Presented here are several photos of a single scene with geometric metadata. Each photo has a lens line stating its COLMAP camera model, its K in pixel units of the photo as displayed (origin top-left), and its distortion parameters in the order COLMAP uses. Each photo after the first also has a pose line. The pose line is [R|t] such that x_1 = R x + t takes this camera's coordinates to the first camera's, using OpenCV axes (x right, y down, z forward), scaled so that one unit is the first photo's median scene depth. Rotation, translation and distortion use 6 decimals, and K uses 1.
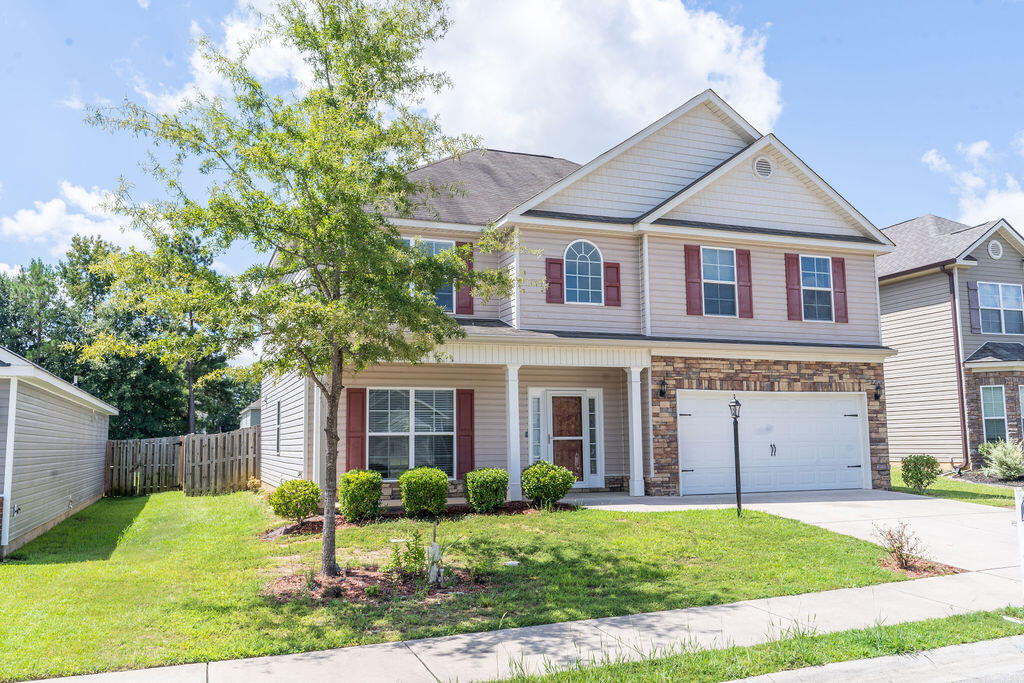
lens RADIAL K [[876.2, 0, 513.8], [0, 876.2, 333.4], [0, 0, 1]] dist [-0.007747, 0.005841]
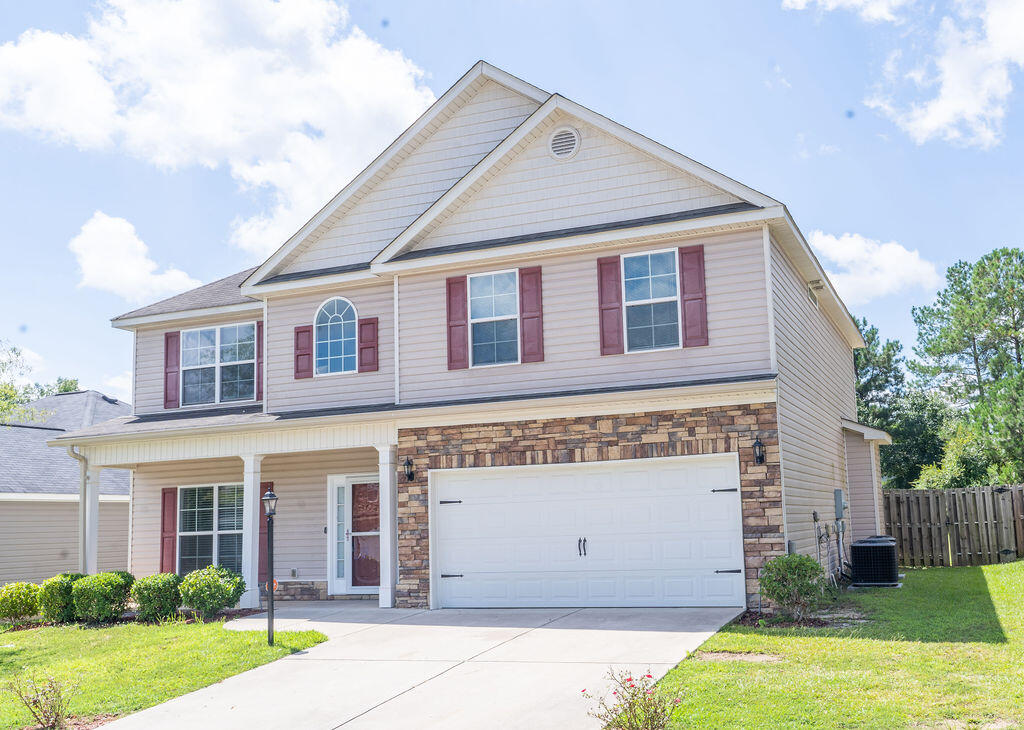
lens RADIAL K [[1052.7, 0, 513.4], [0, 1052.7, 373.2], [0, 0, 1]] dist [-0.011041, 0.000000]
pose [[0.724218, -0.113194, -0.680218, 0.858011], [0.111597, 0.992671, -0.046374, 0.030018], [0.680482, -0.042325, 0.731542, 0.369364]]
